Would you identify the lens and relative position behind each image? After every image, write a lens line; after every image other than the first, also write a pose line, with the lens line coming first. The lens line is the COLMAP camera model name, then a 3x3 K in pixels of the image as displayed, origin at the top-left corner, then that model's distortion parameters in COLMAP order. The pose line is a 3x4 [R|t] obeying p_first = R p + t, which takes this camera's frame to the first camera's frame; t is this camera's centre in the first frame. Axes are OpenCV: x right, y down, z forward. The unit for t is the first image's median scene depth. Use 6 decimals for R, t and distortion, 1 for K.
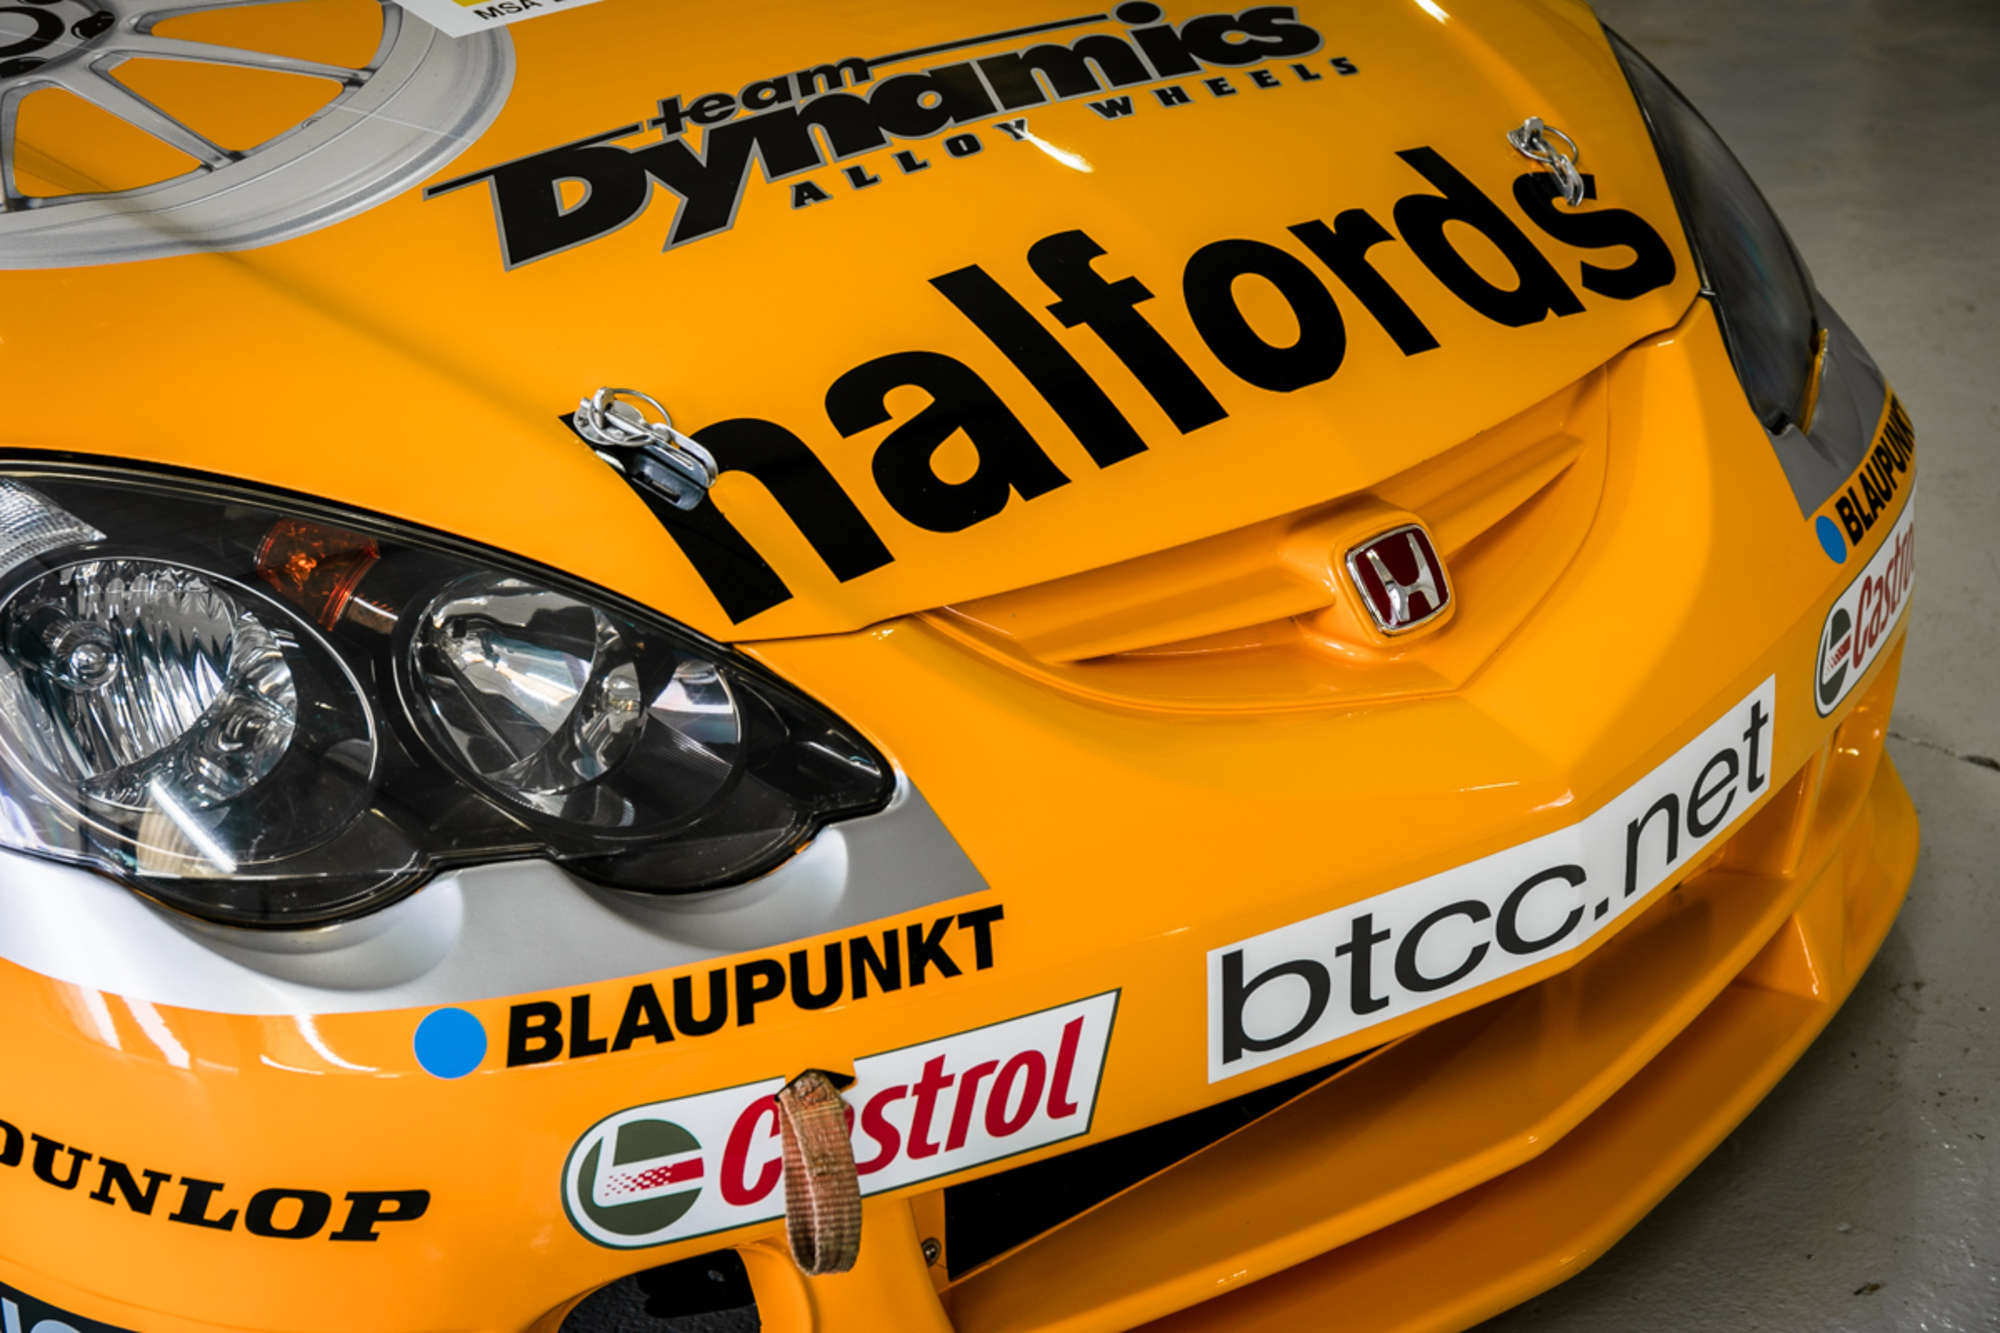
lens RADIAL K [[3285.7, 0, 1000.0], [0, 3285.7, 666.5], [0, 0, 1]] dist [-0.045953, -0.074185]
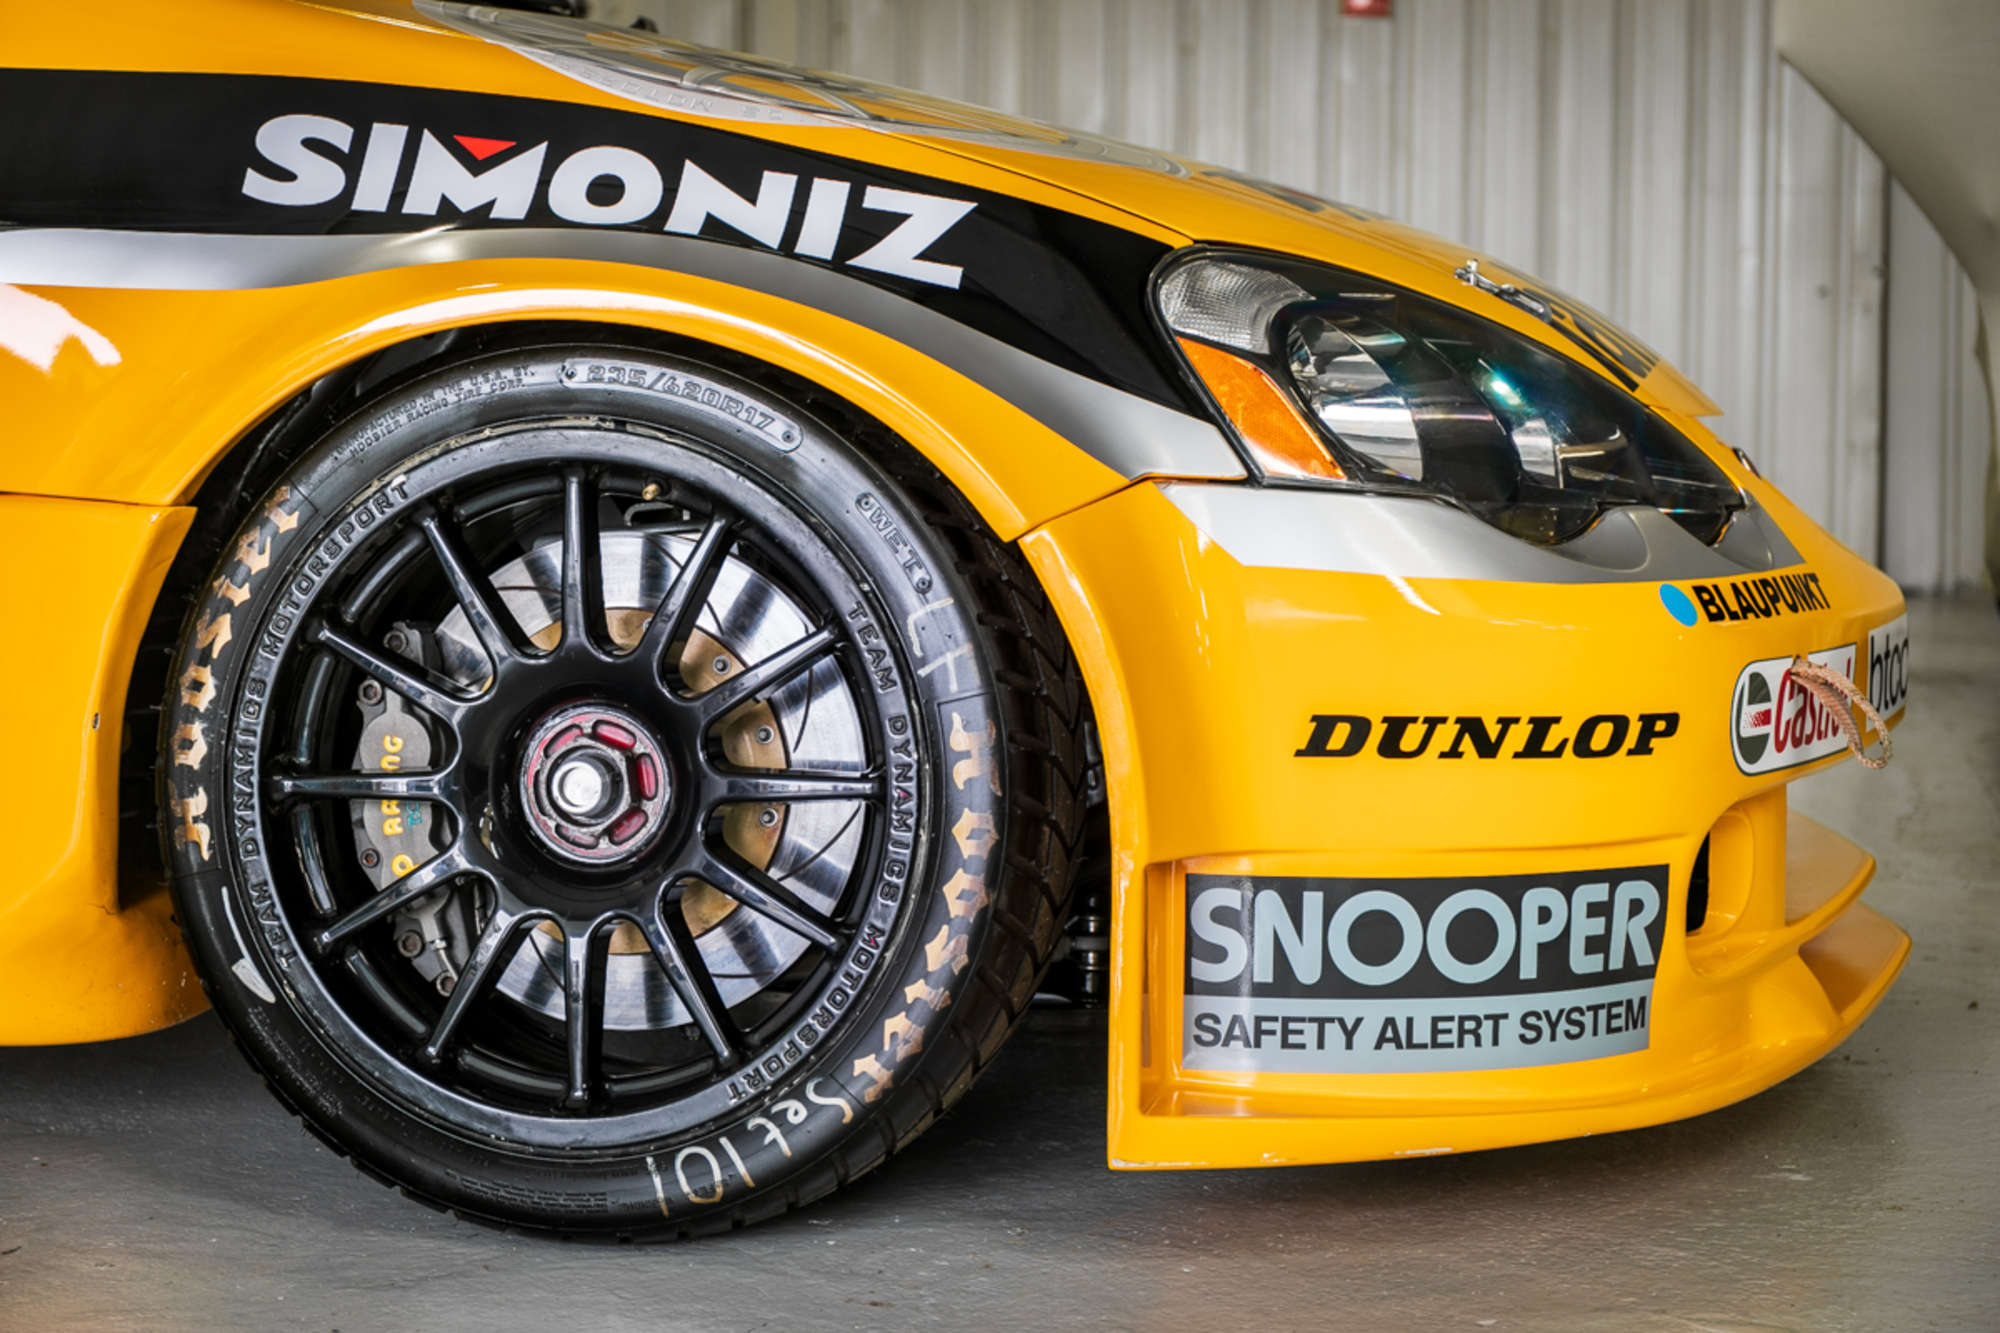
lens RADIAL K [[3285.7, 0, 1000.0], [0, 3285.7, 666.5], [0, 0, 1]] dist [-0.045953, -0.074185]
pose [[0.819712, -0.008349, 0.572715, -1.144614], [0.183018, 0.951294, -0.248082, 0.411544], [-0.542748, 0.308173, 0.781315, 0.065851]]
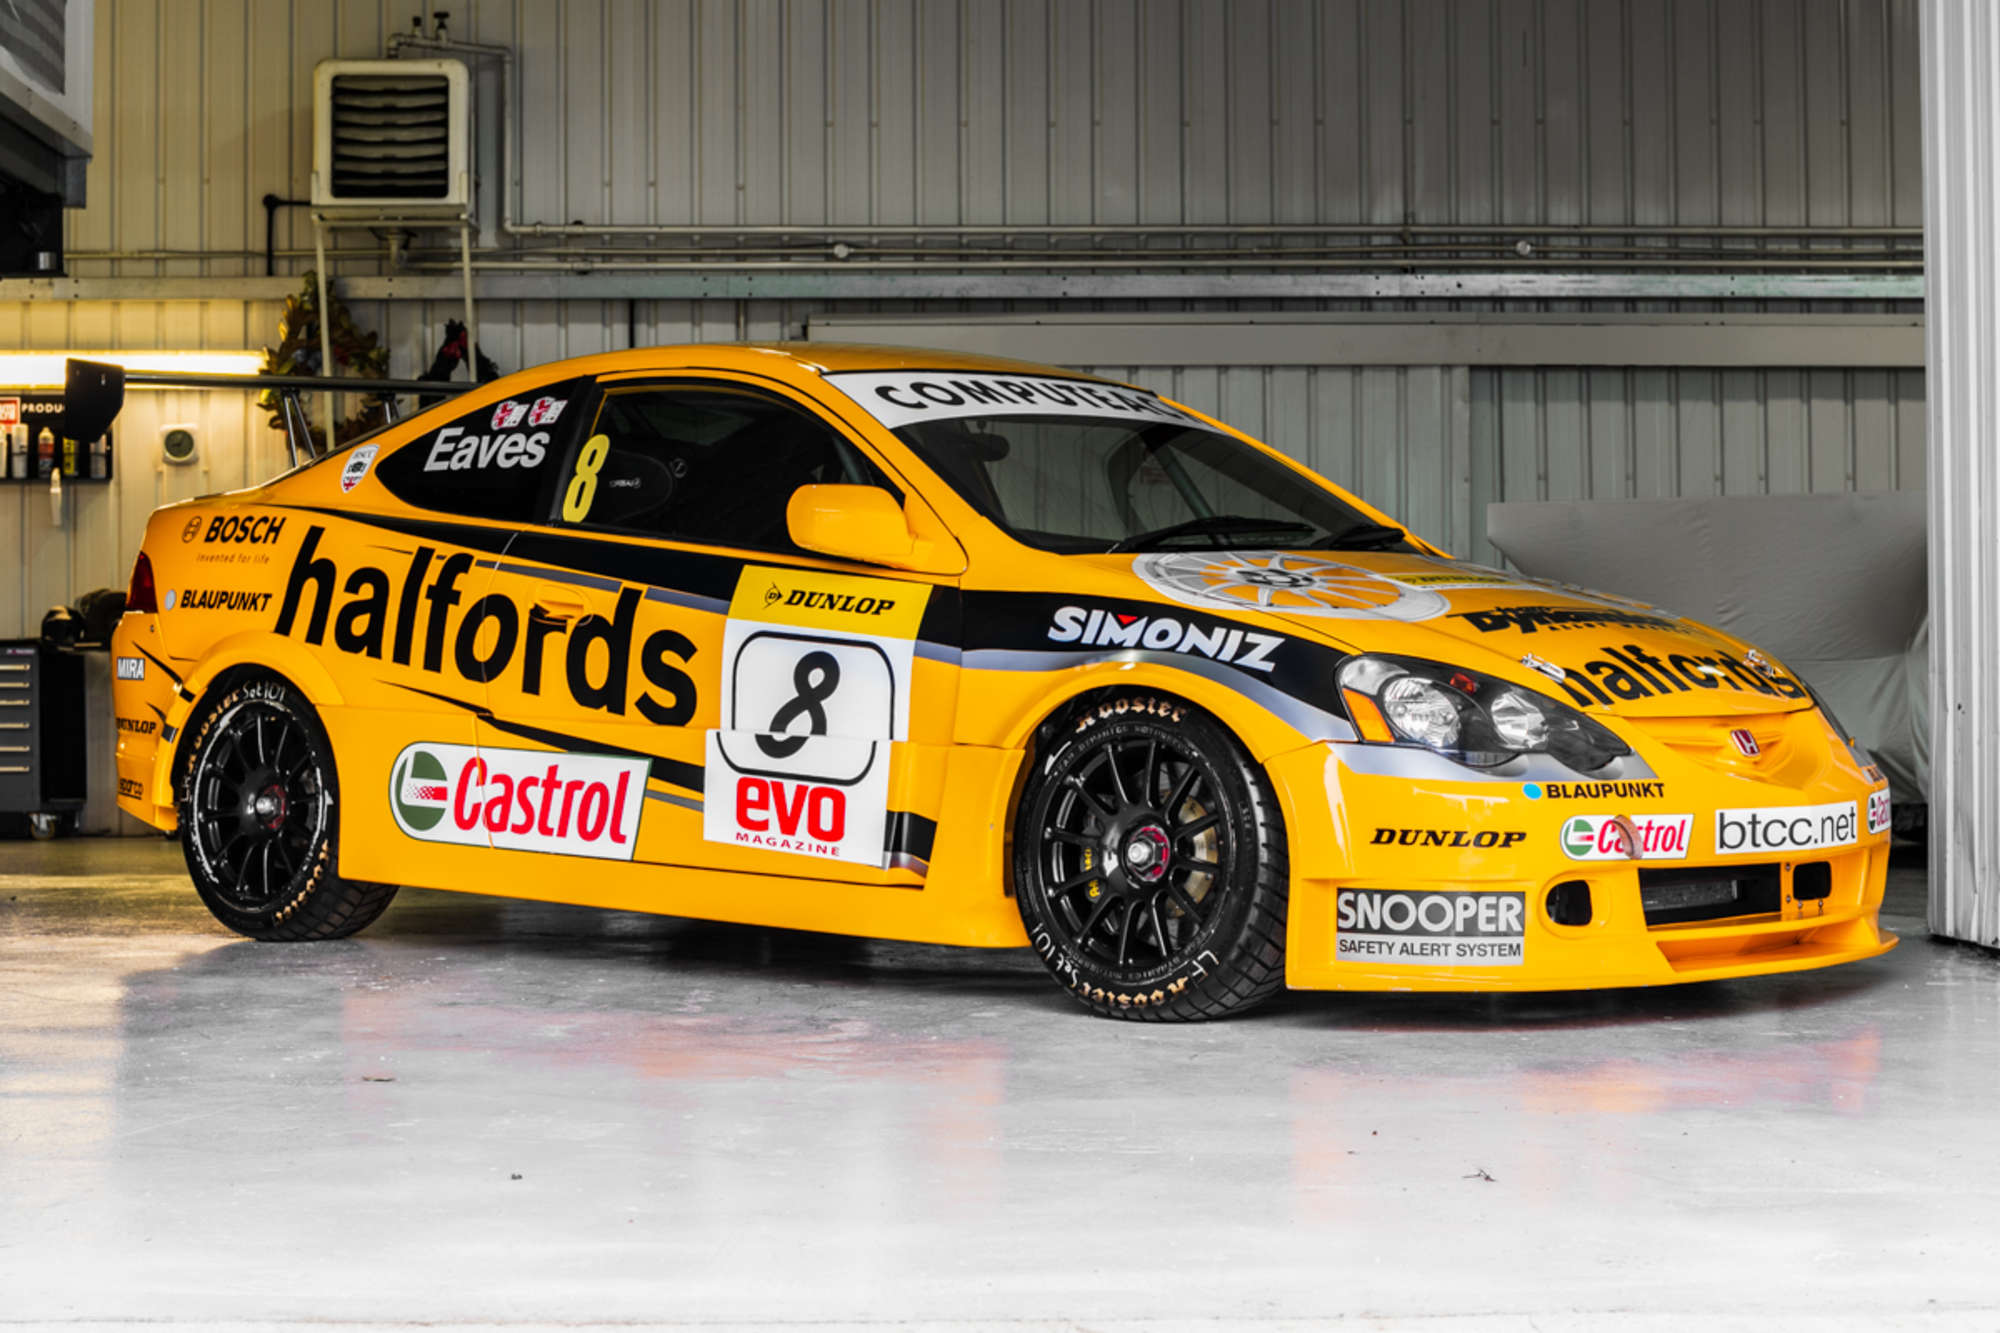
lens RADIAL K [[3967.5, 0, 1000.0], [0, 3967.5, 666.5], [0, 0, 1]] dist [-0.095429, 0.065376]
pose [[0.994299, 0.033635, 0.101186, -1.134972], [0.006658, 0.927509, -0.373740, 1.530860], [-0.106422, 0.372283, 0.921998, -2.858157]]
